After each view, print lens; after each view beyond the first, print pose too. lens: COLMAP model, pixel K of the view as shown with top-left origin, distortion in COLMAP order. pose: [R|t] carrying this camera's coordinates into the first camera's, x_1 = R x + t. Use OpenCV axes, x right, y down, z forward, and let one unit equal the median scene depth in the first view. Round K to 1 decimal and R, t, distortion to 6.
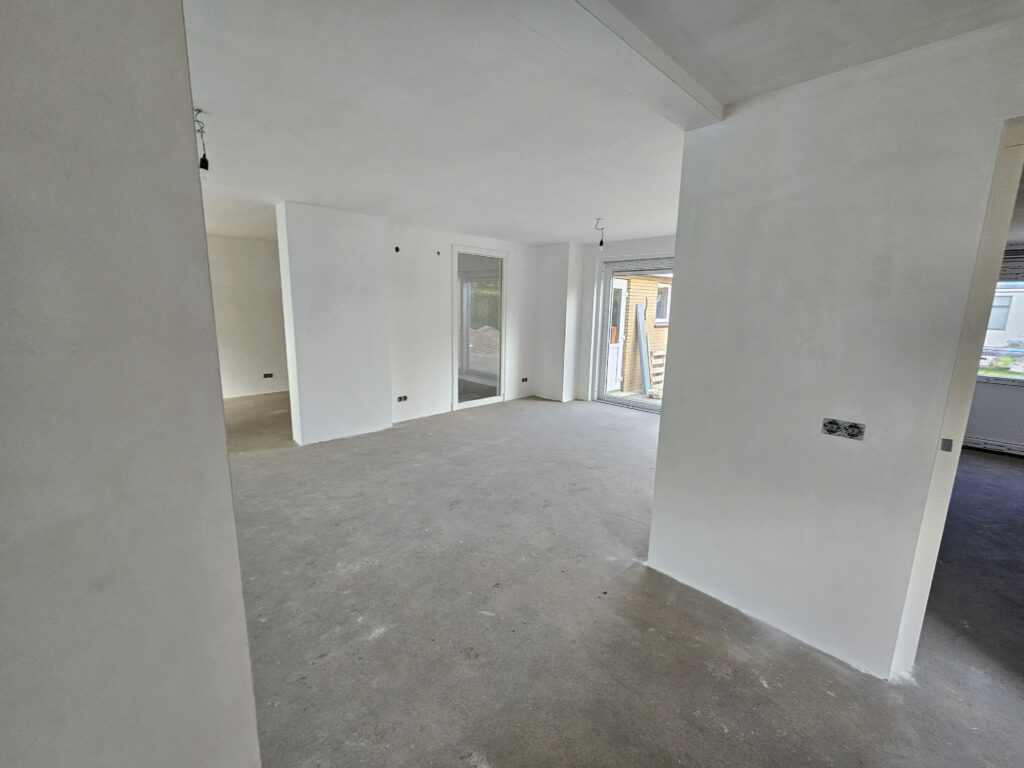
lens RADIAL K [[420.5, 0, 509.9], [0, 420.5, 383.1], [0, 0, 1]] dist [-0.002245, 0.002454]
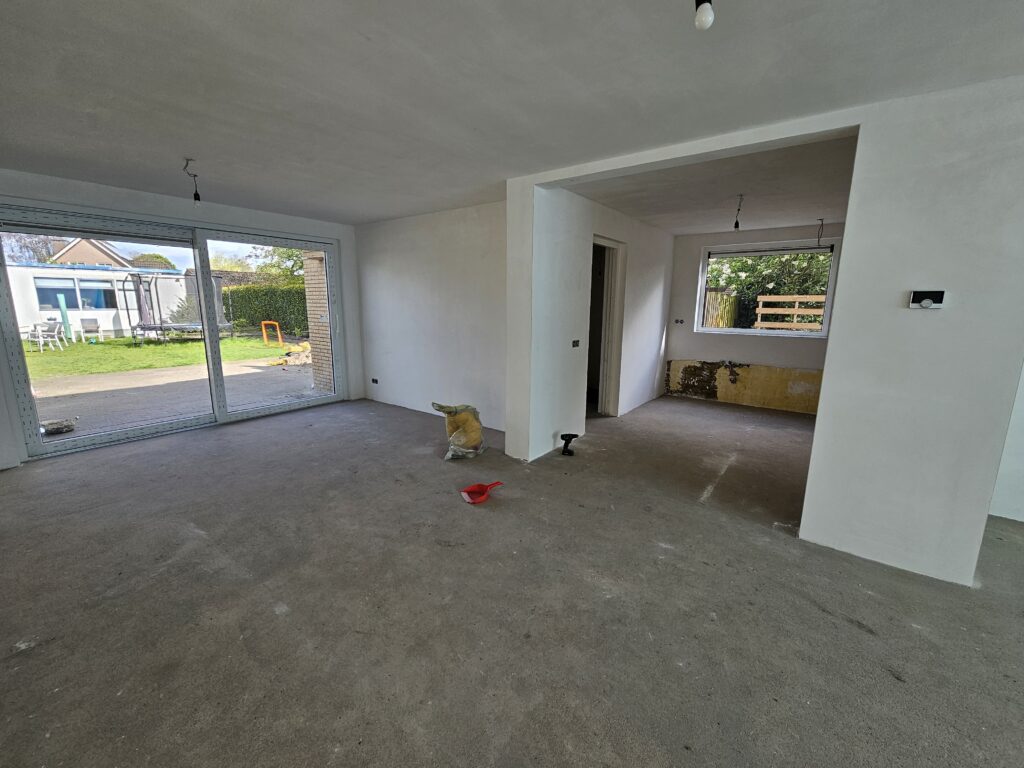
lens RADIAL K [[420.5, 0, 510.6], [0, 420.5, 383.2], [0, 0, 1]] dist [-0.002245, 0.002454]
pose [[-0.146822, -0.206739, 0.967317, -0.828654], [0.169515, 0.958189, 0.230518, -0.156315], [-0.974530, 0.197820, -0.105638, 0.894934]]
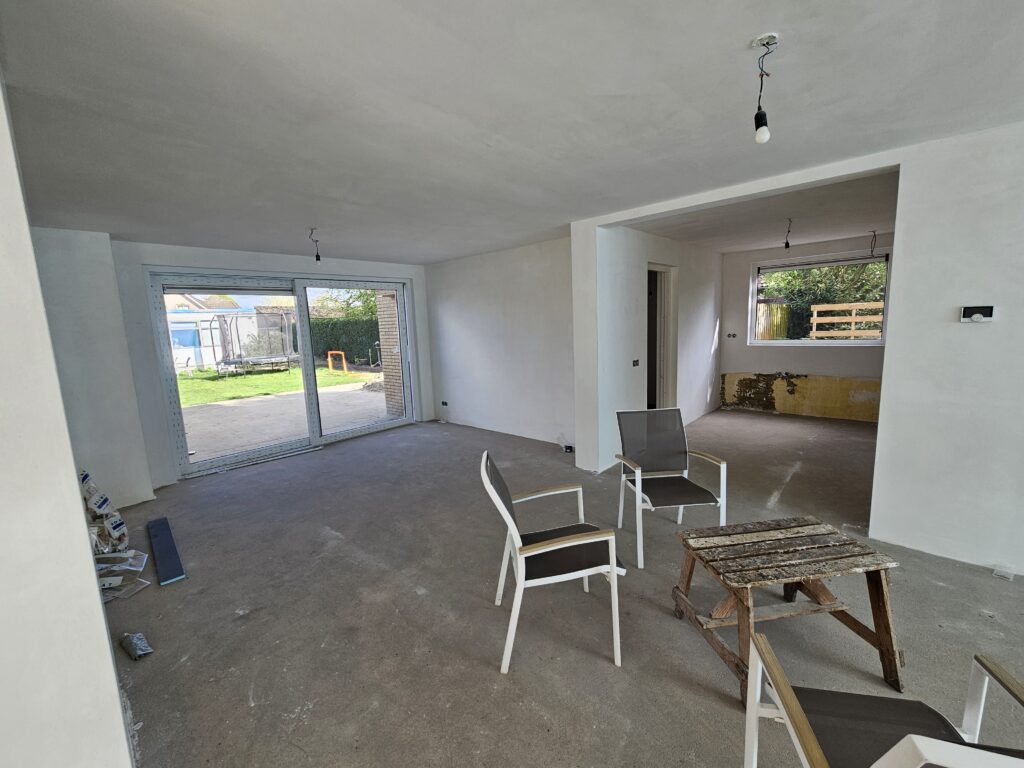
lens RADIAL K [[420.5, 0, 509.3], [0, 420.5, 383.6], [0, 0, 1]] dist [-0.002245, 0.002454]
pose [[-0.057257, -0.161937, 0.985139, -0.949624], [0.223218, 0.959701, 0.170729, -0.208499], [-0.973085, 0.229676, -0.018802, 0.992409]]
